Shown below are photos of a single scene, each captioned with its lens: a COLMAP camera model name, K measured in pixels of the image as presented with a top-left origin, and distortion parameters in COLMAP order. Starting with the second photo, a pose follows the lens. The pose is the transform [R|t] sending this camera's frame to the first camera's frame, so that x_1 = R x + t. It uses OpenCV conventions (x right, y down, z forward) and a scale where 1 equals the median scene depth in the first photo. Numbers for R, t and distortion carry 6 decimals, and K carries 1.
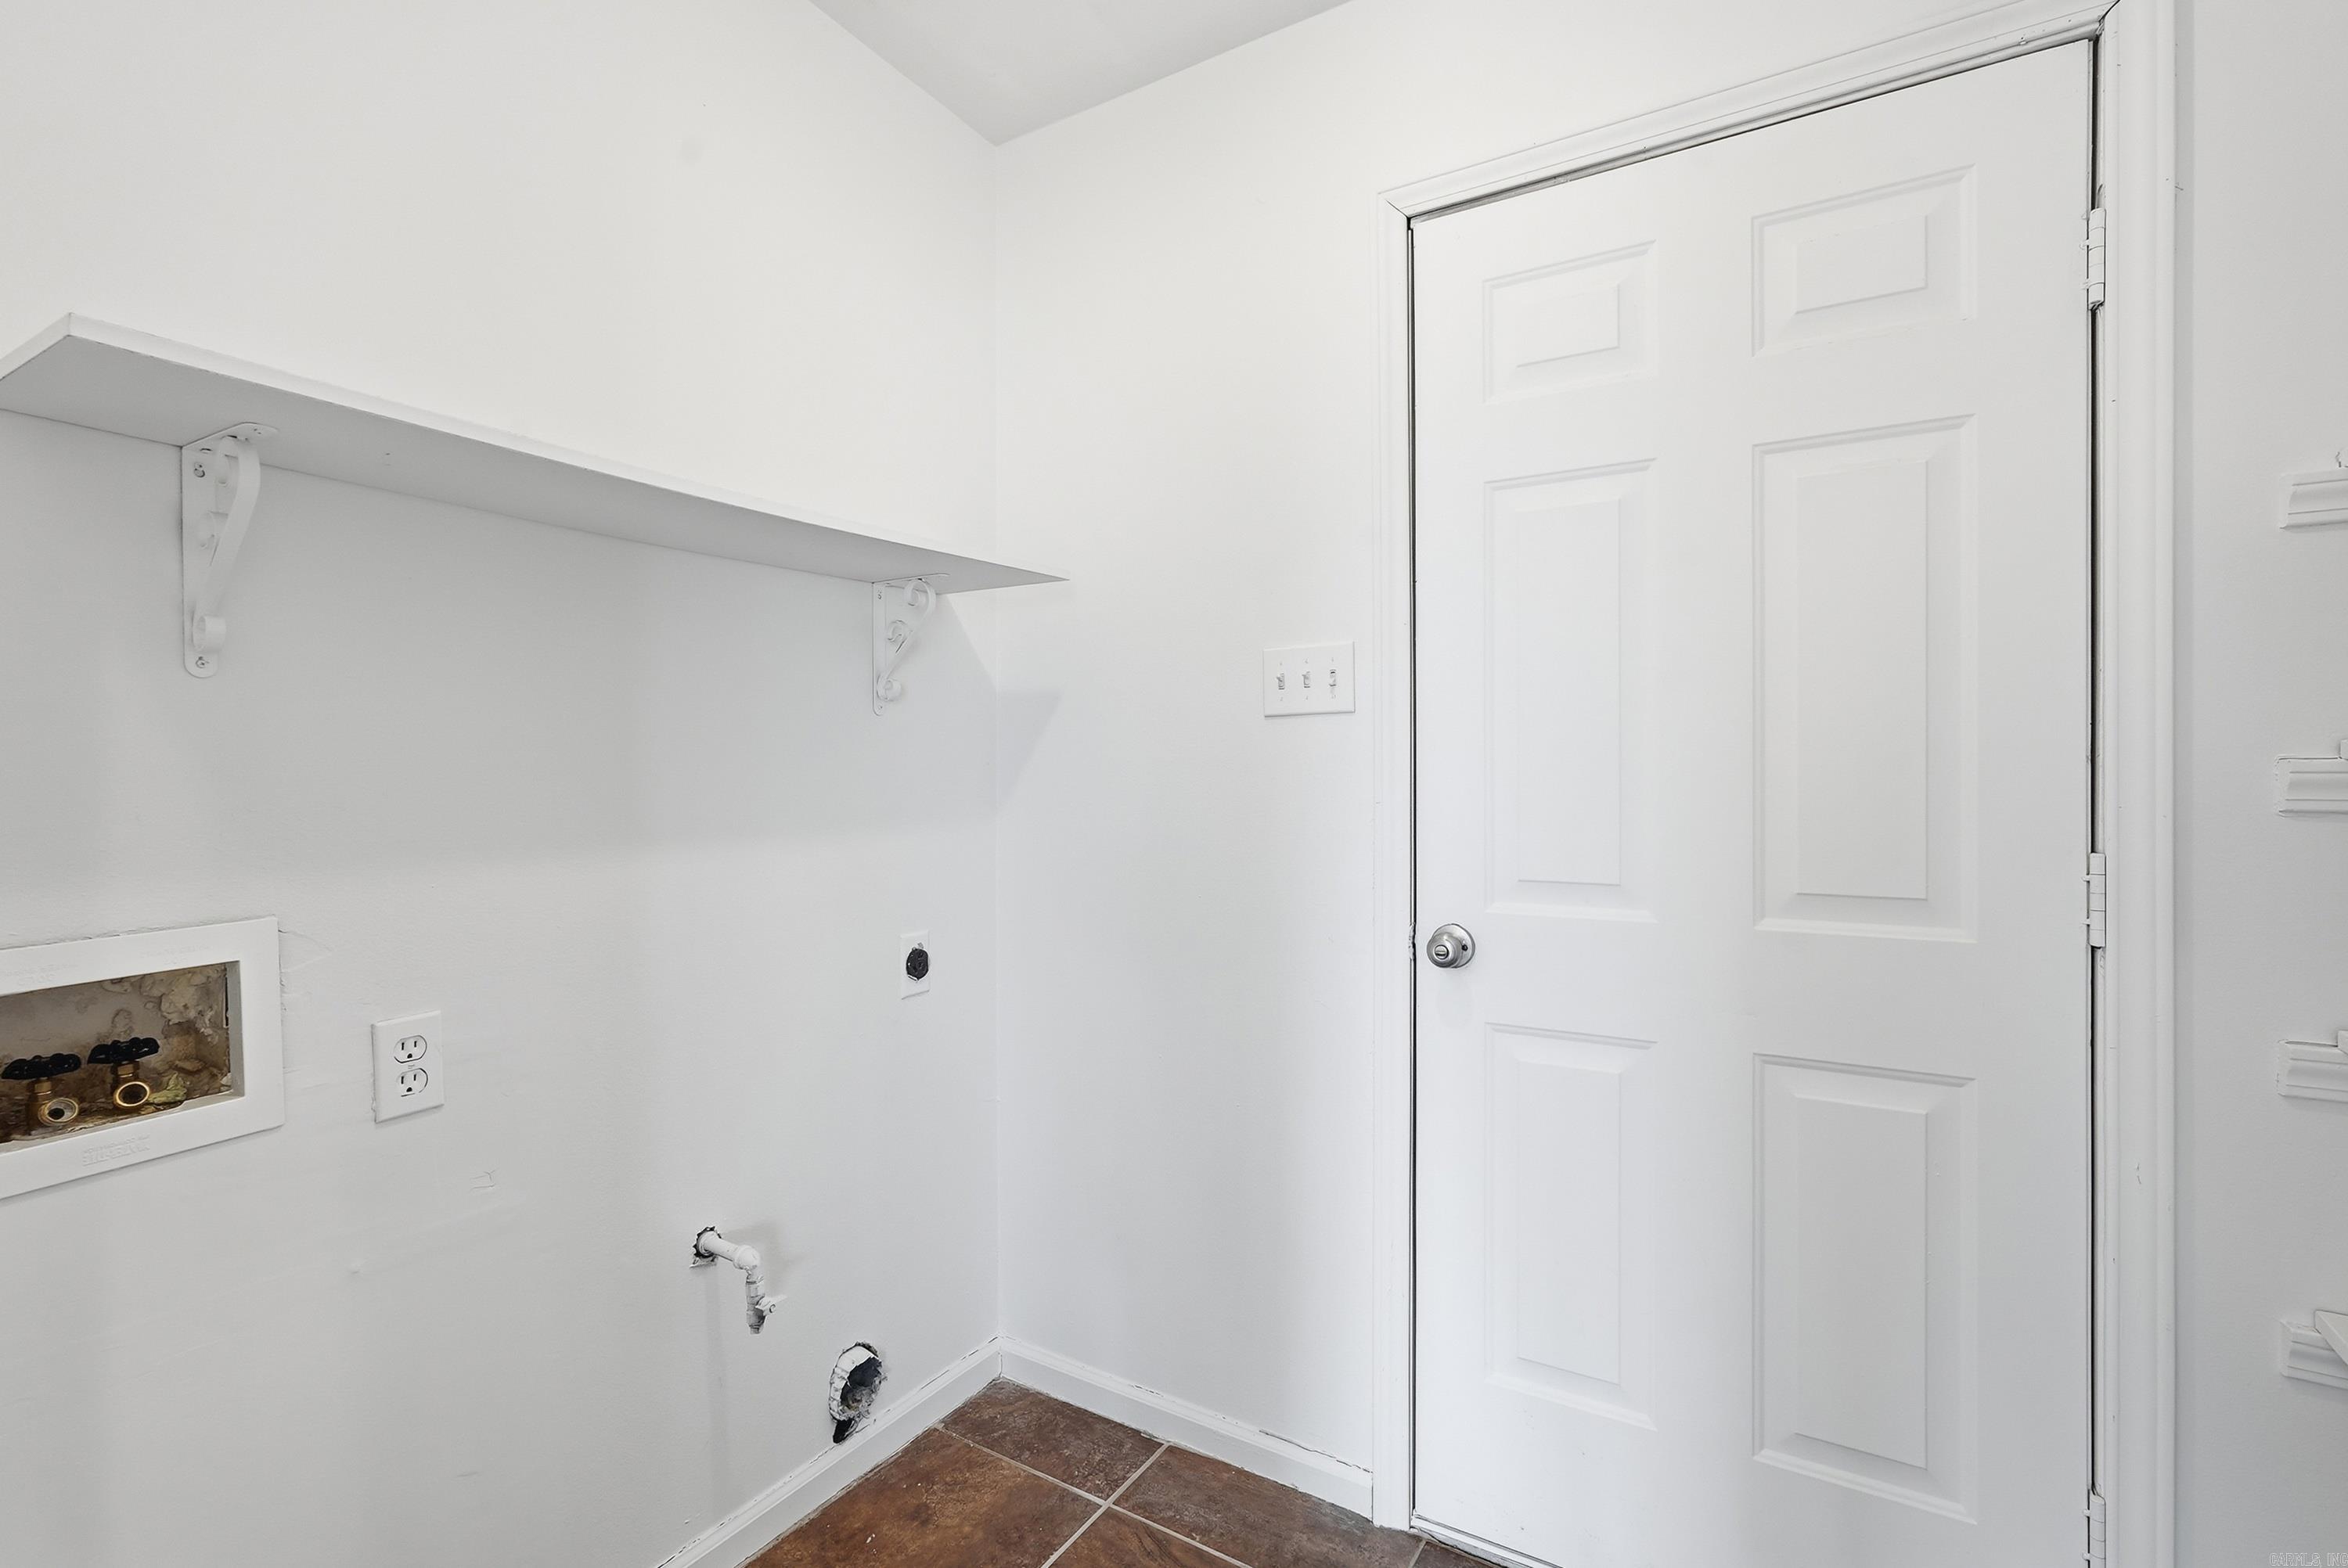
lens RADIAL K [[1048.6, 0, 1178.3], [0, 1048.6, 772.1], [0, 0, 1]] dist [-0.011872, 0.006651]
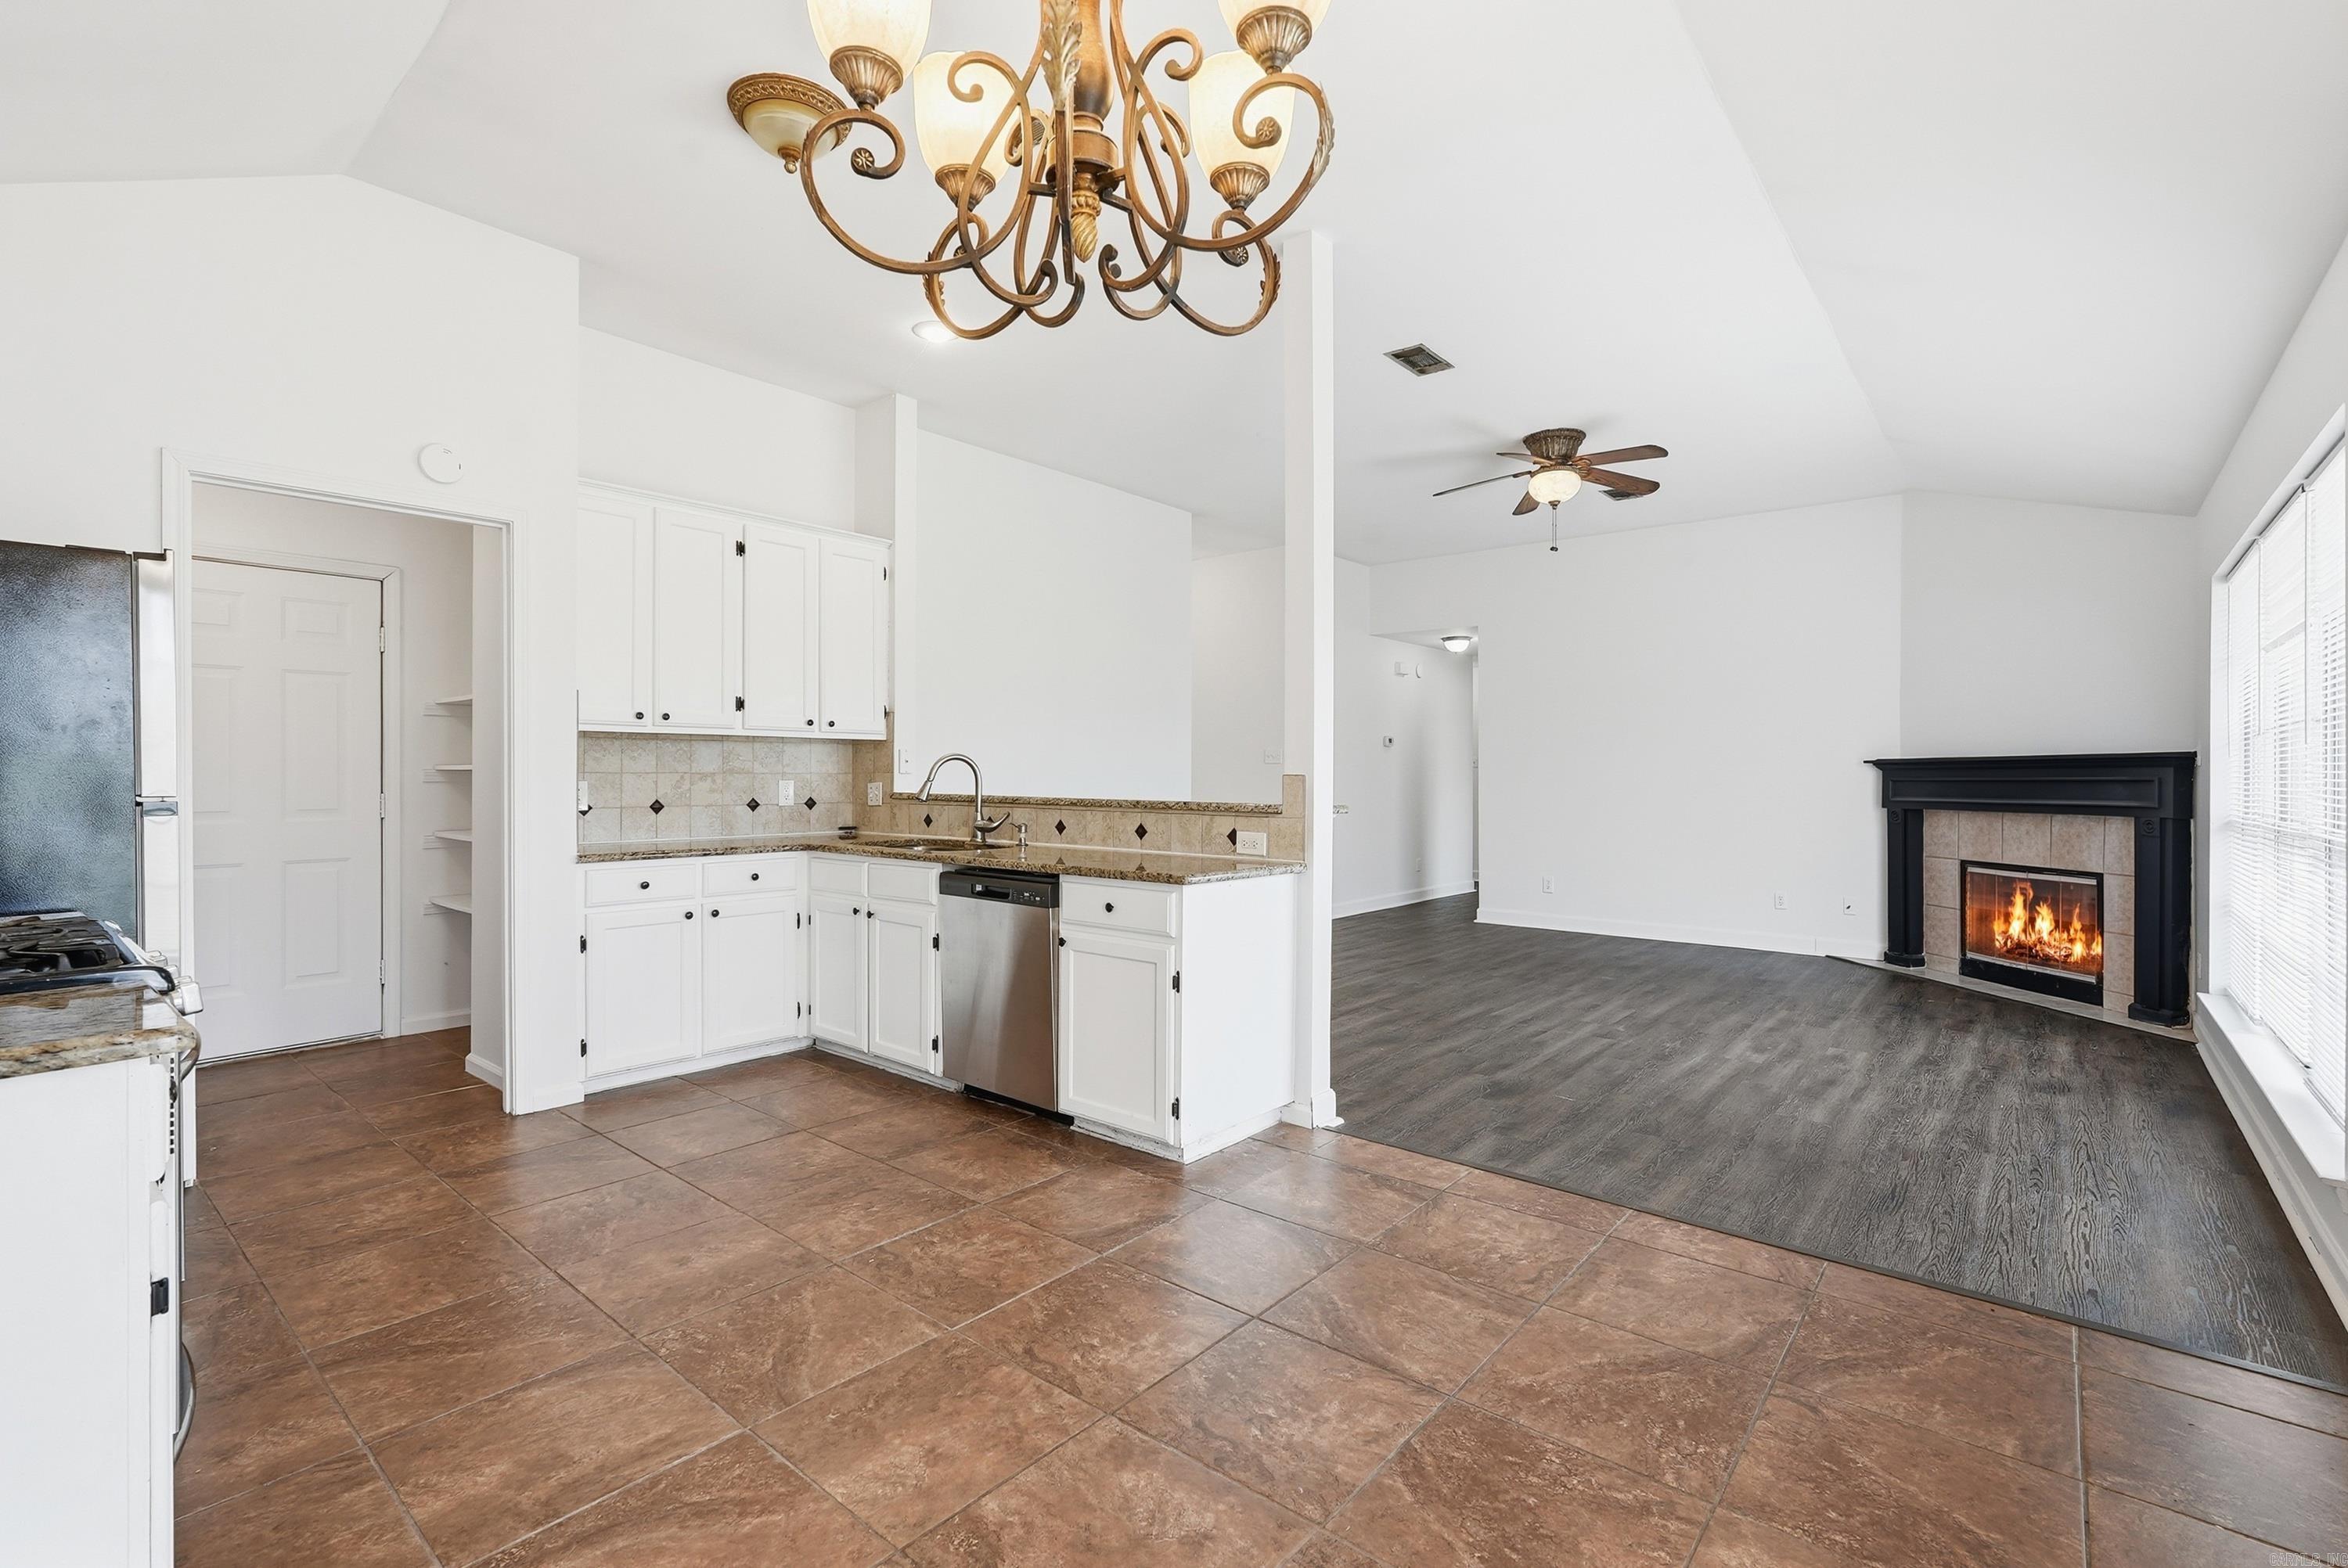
lens RADIAL K [[1048.6, 0, 1179.6], [0, 1048.6, 772.2], [0, 0, 1]] dist [-0.011872, 0.006651]
pose [[0.154521, 0.000868, 0.987989, -2.119063], [-0.001224, 0.999999, -0.000687, -0.000895], [-0.987989, -0.001103, 0.154522, -2.144041]]
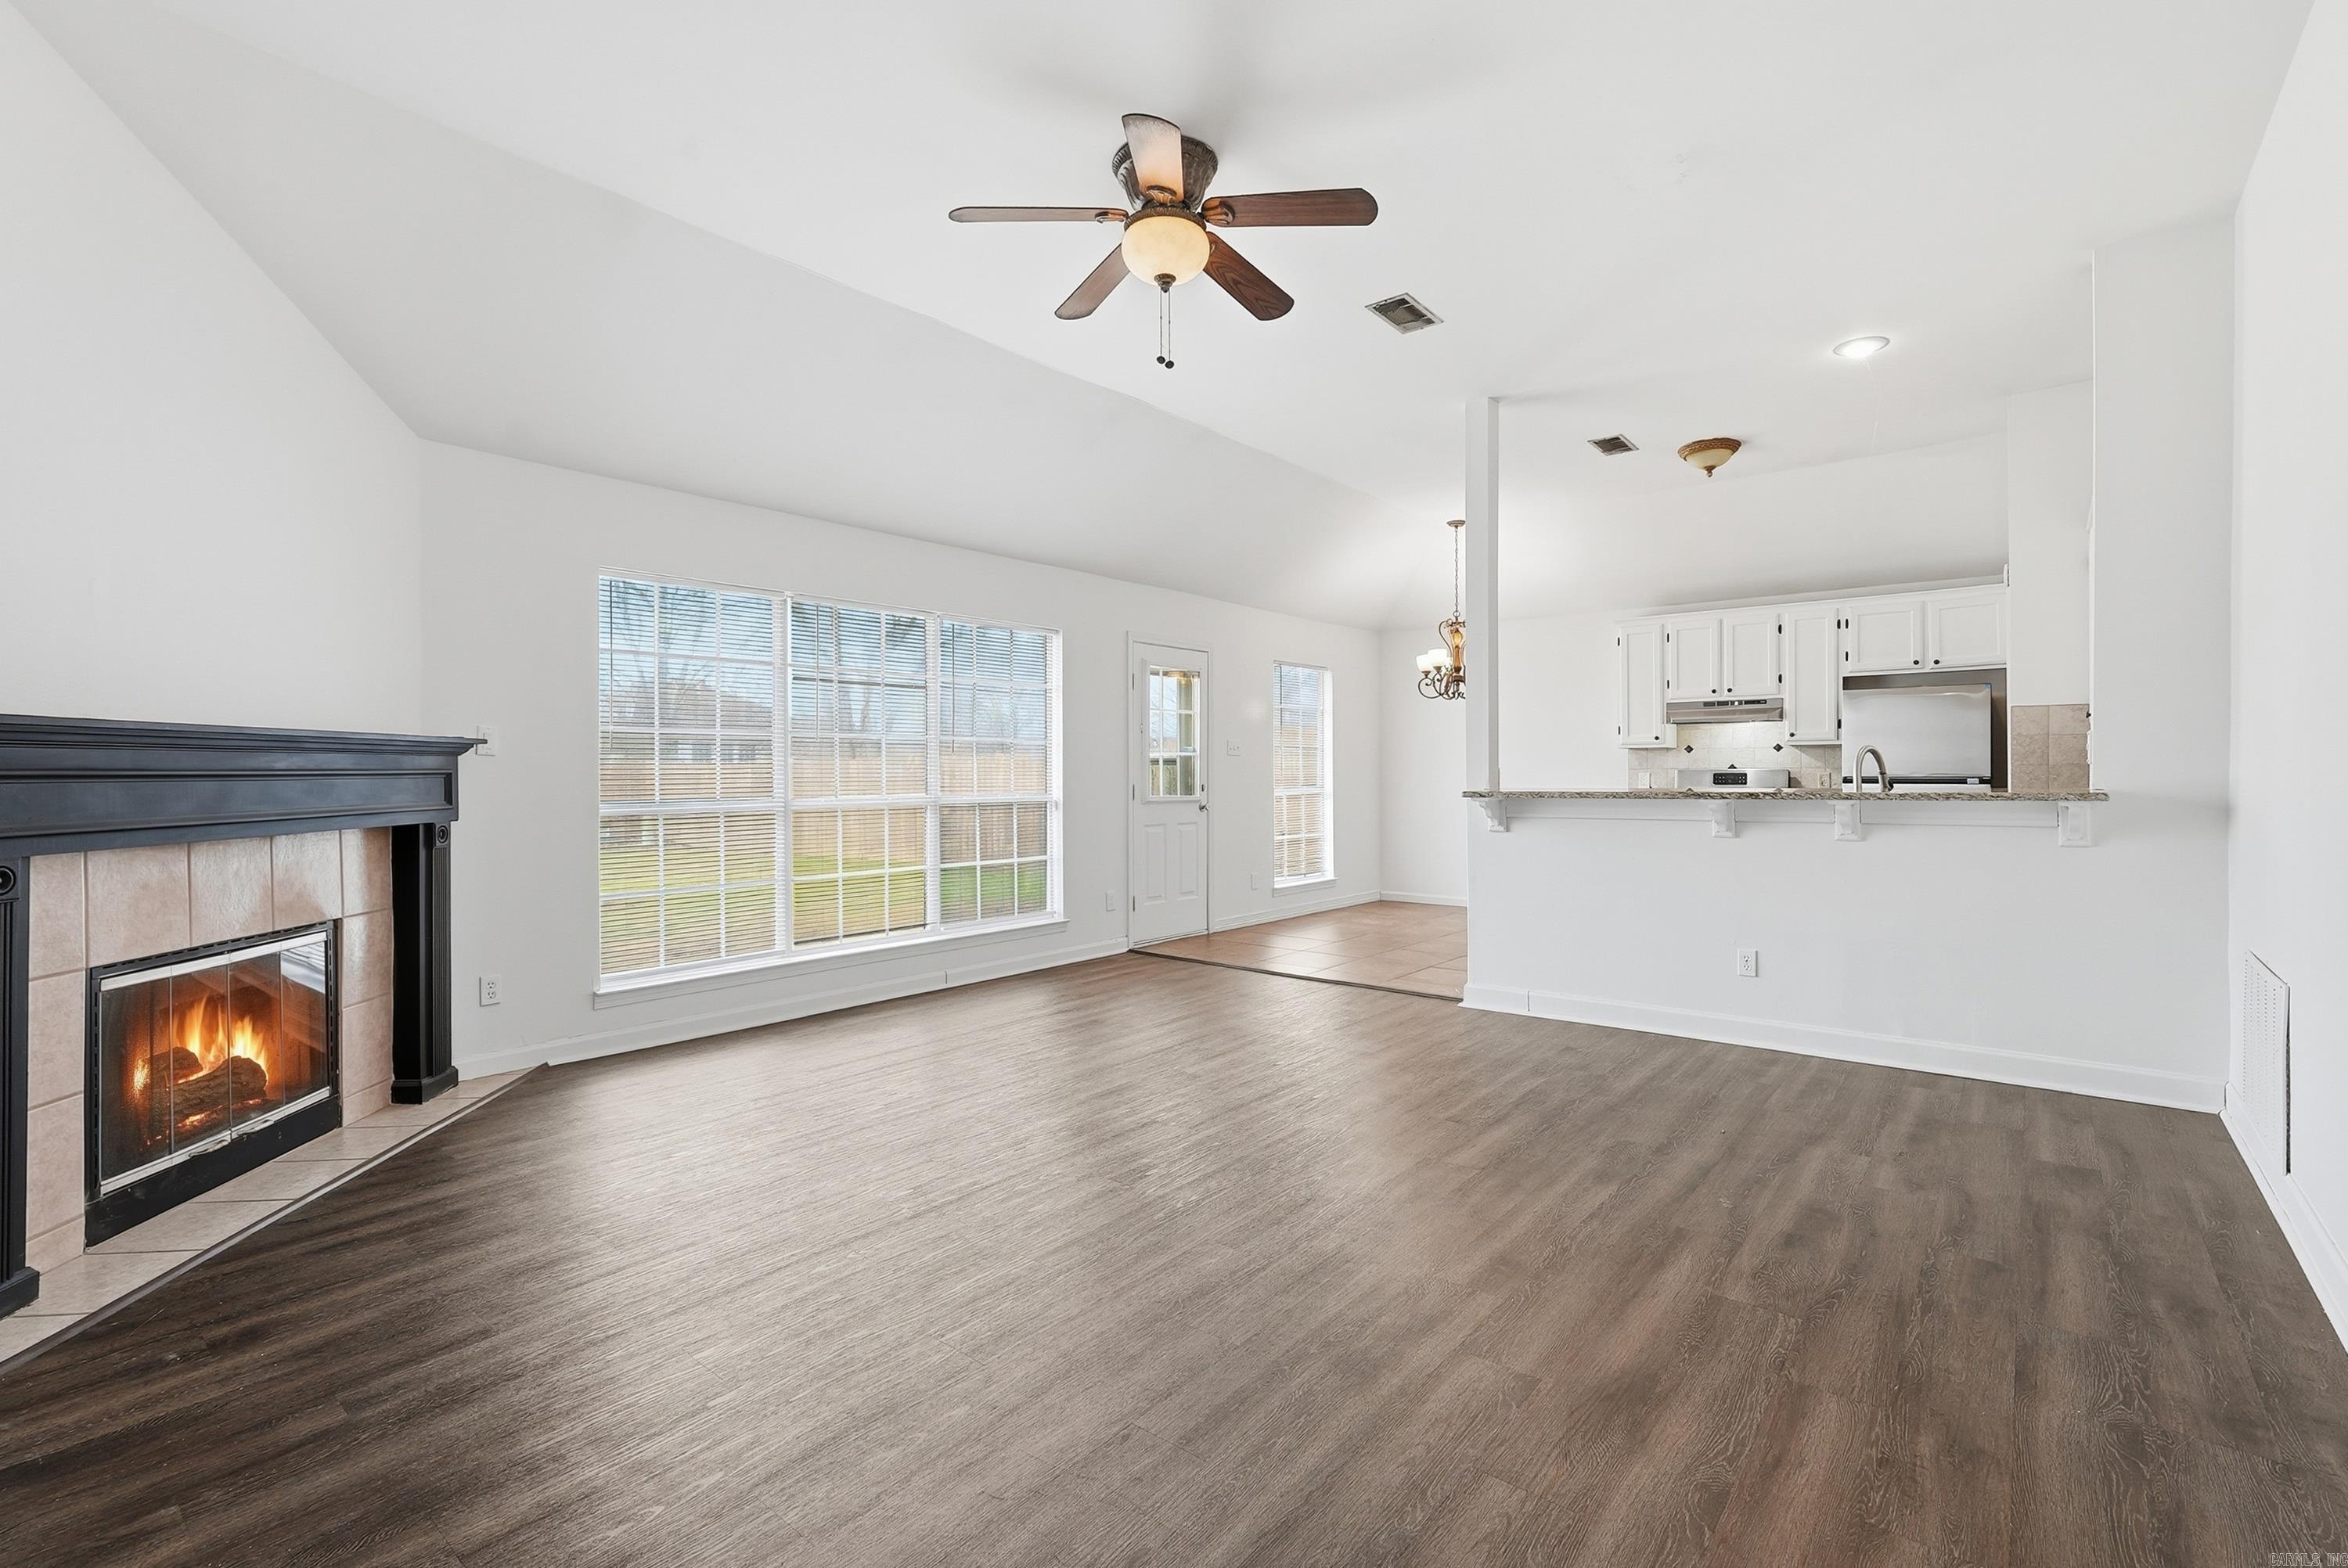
lens RADIAL K [[1048.6, 0, 1170.6], [0, 1048.6, 776.1], [0, 0, 1]] dist [-0.011872, 0.006651]
pose [[-0.152309, -0.000016, -0.988333, 4.423177], [0.001734, 0.999998, -0.000283, 0.032965], [0.988331, -0.001757, -0.152309, -2.598158]]
